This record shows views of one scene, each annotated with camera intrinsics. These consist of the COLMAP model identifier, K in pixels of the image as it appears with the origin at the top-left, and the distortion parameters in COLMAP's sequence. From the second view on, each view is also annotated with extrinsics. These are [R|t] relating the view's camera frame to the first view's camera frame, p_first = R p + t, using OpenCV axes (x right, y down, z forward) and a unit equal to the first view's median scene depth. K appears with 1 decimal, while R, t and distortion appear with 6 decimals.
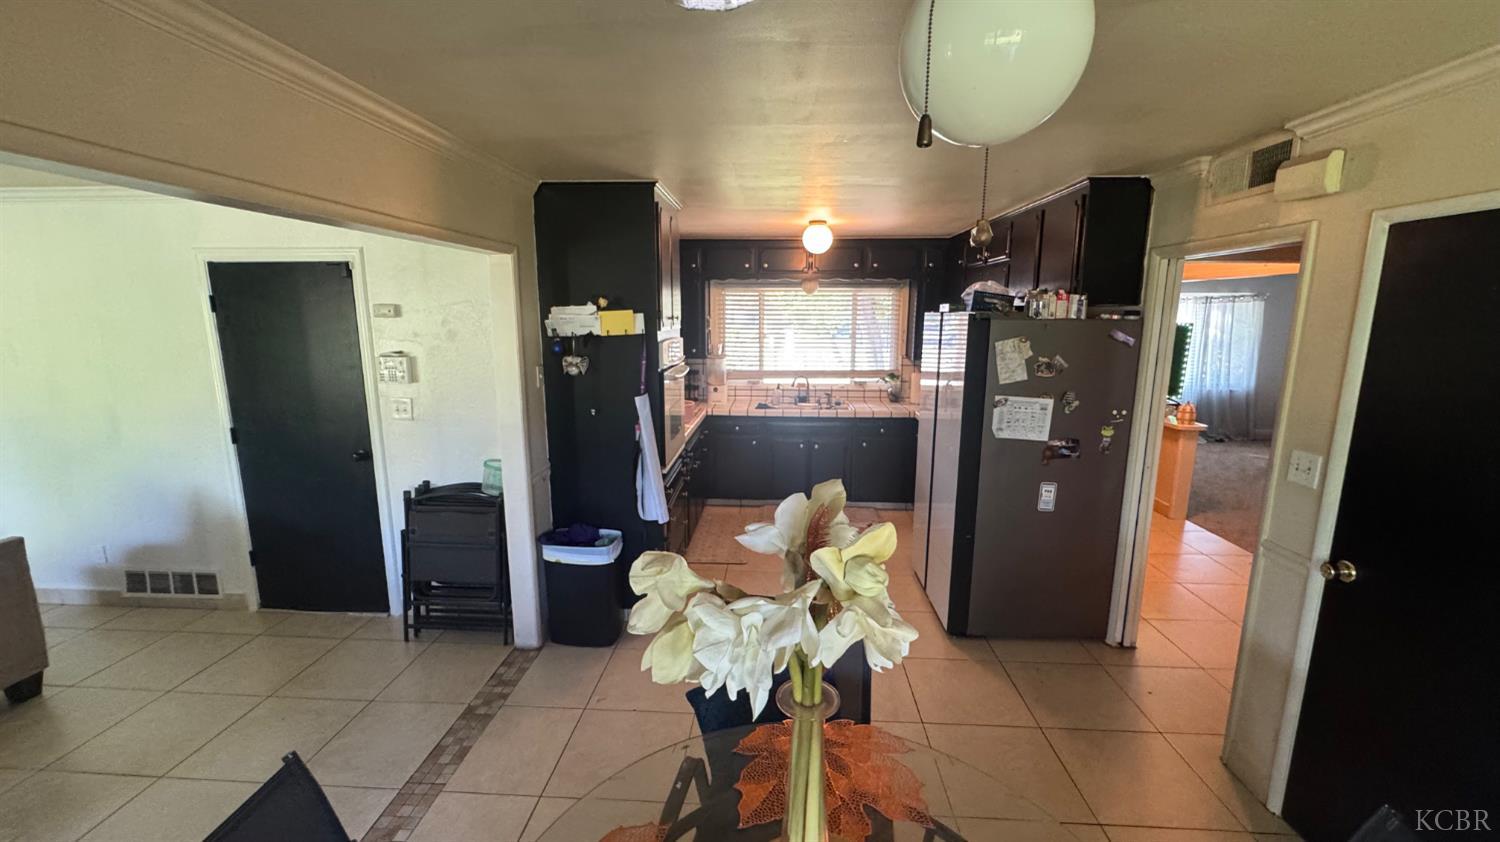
lens RADIAL K [[591.7, 0, 745.4], [0, 591.7, 432.7], [0, 0, 1]] dist [-0.005976, 0.000280]
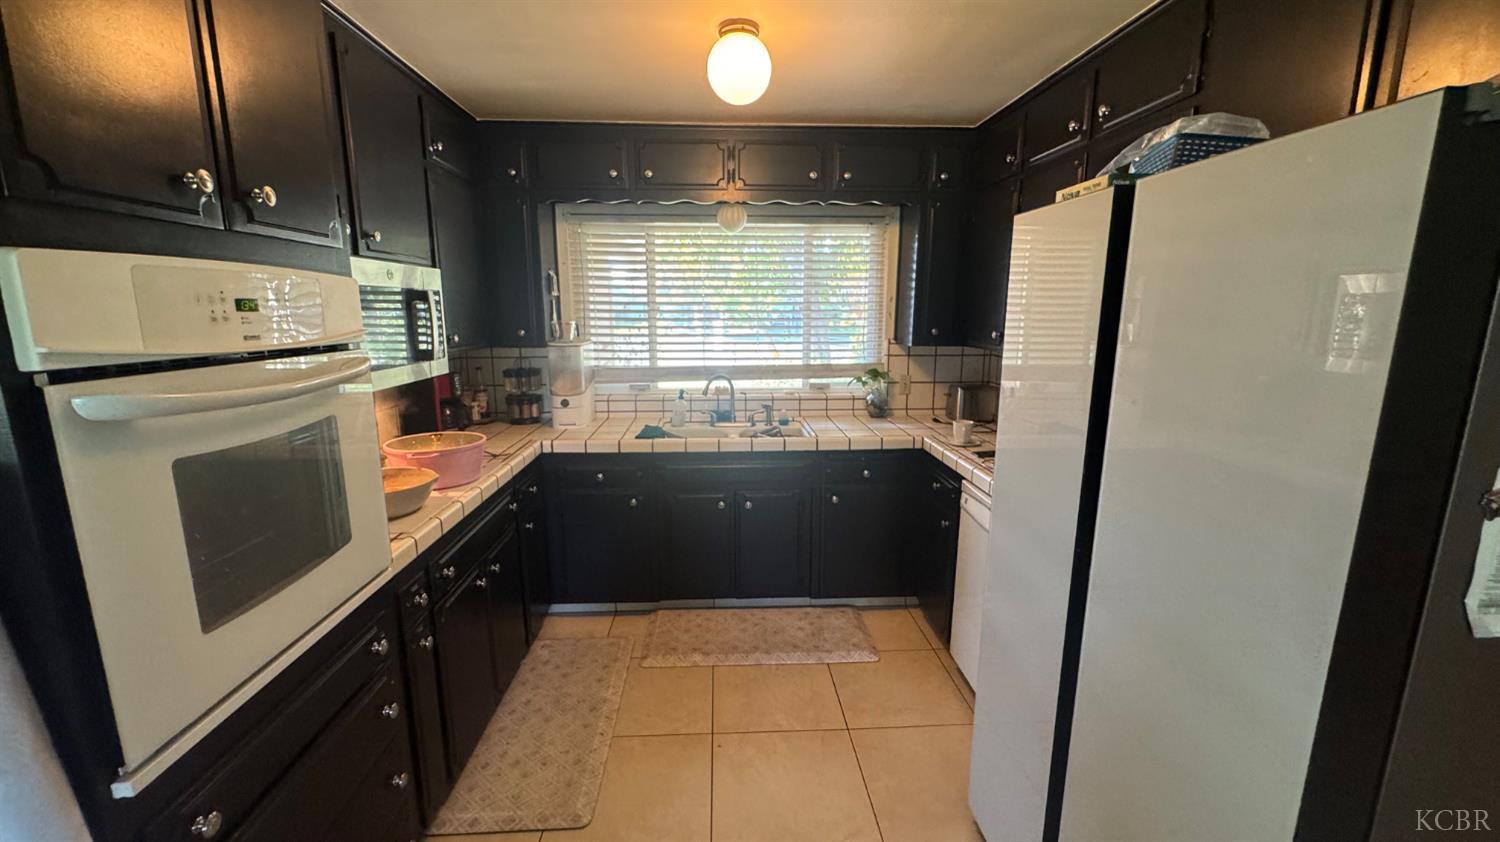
lens RADIAL K [[591.7, 0, 737.6], [0, 591.7, 421.9], [0, 0, 1]] dist [-0.005976, 0.000280]
pose [[0.994832, -0.021303, 0.099278, 0.053515], [0.022299, 0.999711, -0.008935, -0.045982], [-0.099059, 0.011103, 0.995020, 0.428385]]
